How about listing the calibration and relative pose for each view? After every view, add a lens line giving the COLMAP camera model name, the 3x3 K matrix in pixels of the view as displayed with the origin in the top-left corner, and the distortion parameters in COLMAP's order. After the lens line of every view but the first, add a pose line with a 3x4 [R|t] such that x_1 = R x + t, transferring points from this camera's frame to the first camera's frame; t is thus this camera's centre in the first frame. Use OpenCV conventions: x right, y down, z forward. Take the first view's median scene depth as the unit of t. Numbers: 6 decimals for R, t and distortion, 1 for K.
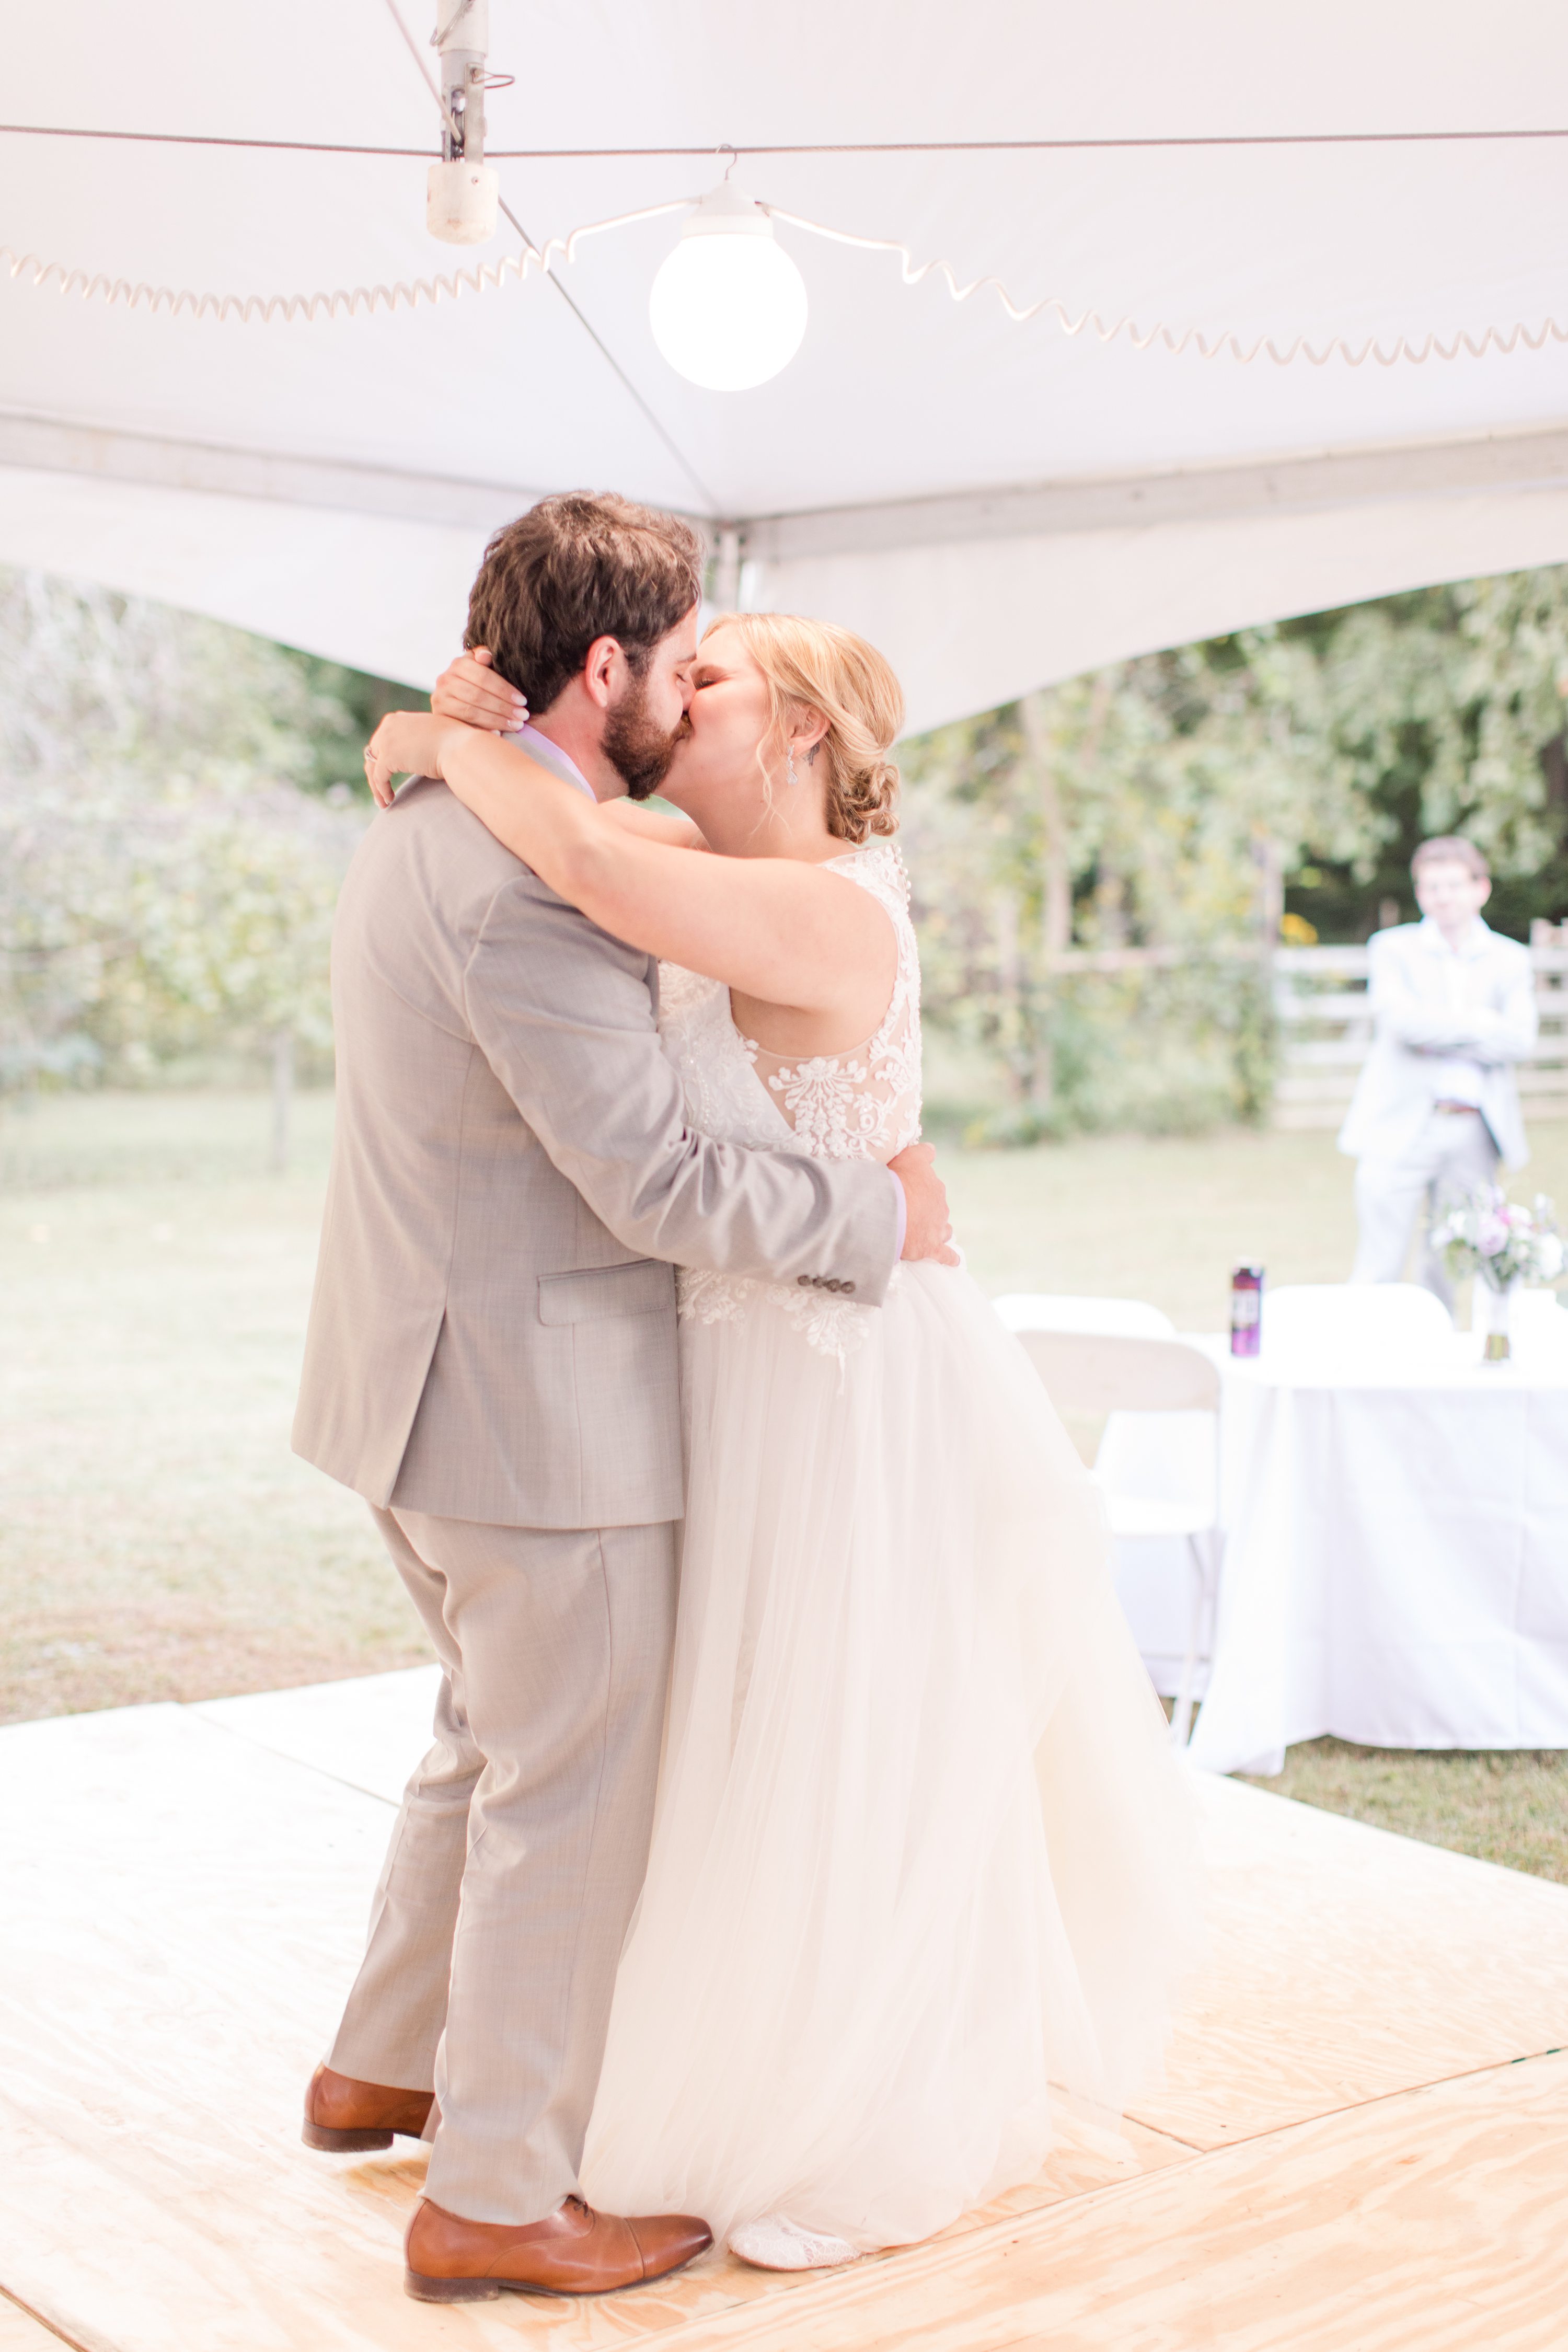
lens RADIAL K [[3345.2, 0, 784.0], [0, 3345.2, 1176.0], [0, 0, 1]] dist [0.028519, -0.032699]
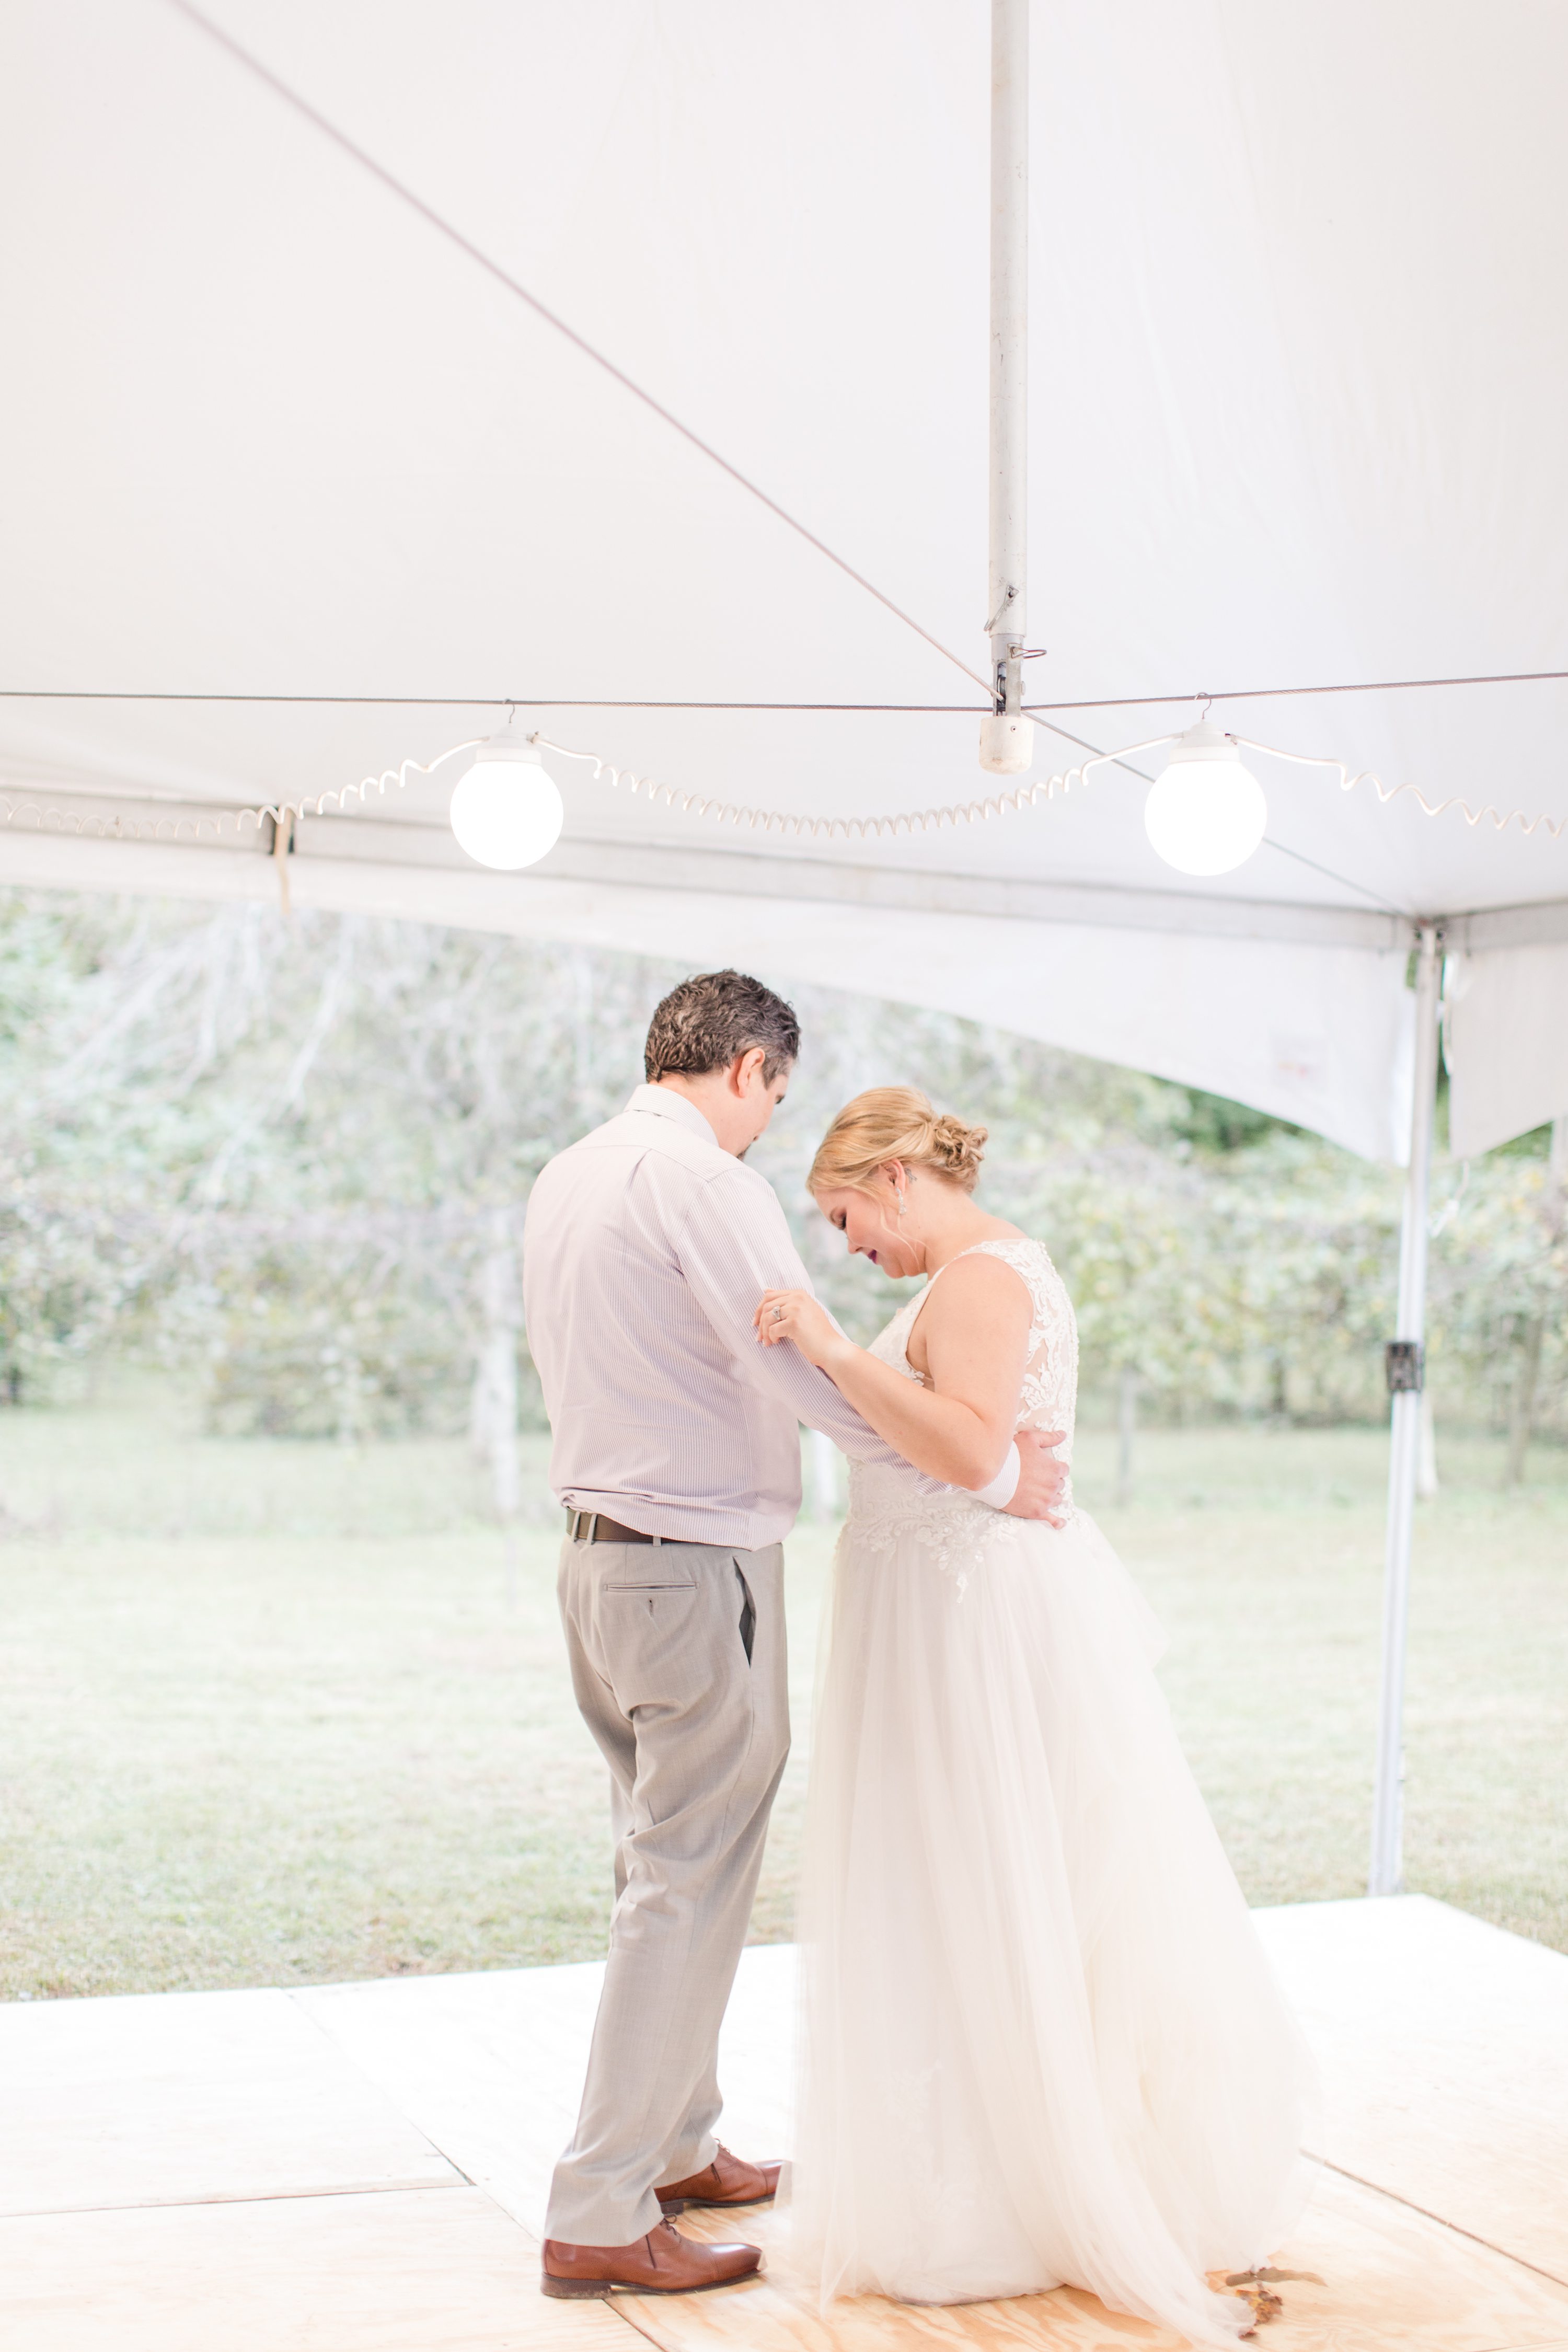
lens RADIAL K [[3345.2, 0, 784.0], [0, 3345.2, 1176.0], [0, 0, 1]] dist [0.028519, -0.032699]
pose [[0.962609, -0.005011, -0.270850, 0.092102], [-0.022713, 0.994815, -0.099128, 0.007669], [0.269942, 0.101573, 0.957504, -0.145126]]
